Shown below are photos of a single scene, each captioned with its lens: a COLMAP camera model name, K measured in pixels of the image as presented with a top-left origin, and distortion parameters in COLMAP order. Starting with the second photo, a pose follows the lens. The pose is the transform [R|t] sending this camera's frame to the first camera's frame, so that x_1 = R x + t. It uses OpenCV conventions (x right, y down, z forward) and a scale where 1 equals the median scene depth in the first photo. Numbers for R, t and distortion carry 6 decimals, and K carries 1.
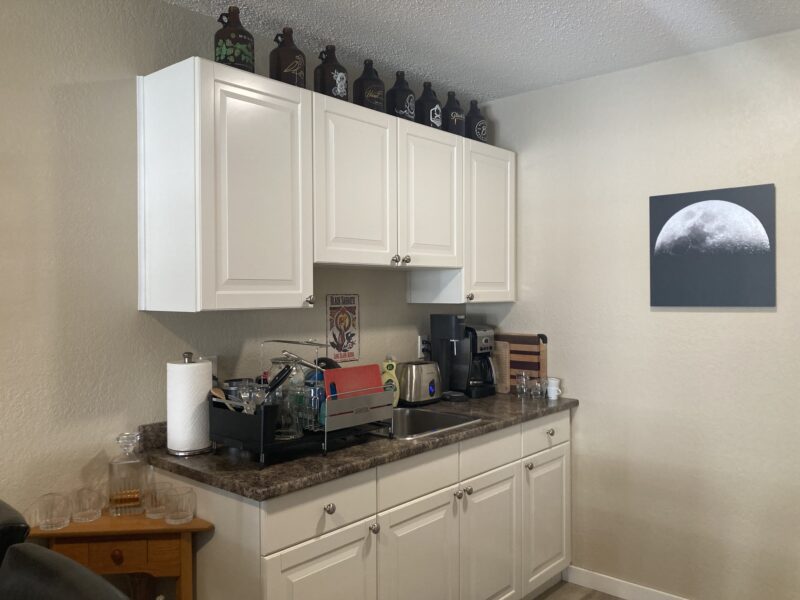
lens RADIAL K [[703.8, 0, 400.0], [0, 703.8, 300.0], [0, 0, 1]] dist [0.008518, -0.008512]
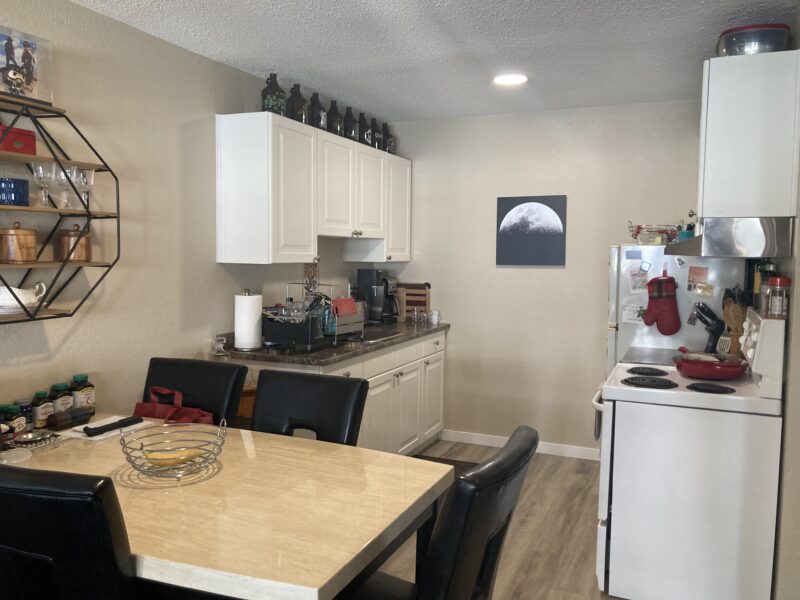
lens RADIAL K [[703.8, 0, 400.0], [0, 703.8, 300.0], [0, 0, 1]] dist [0.008518, -0.008512]
pose [[0.954363, -0.004732, 0.298611, -0.342891], [-0.009893, 0.998825, 0.047444, 0.014965], [-0.298484, -0.048233, 0.953195, -0.493447]]
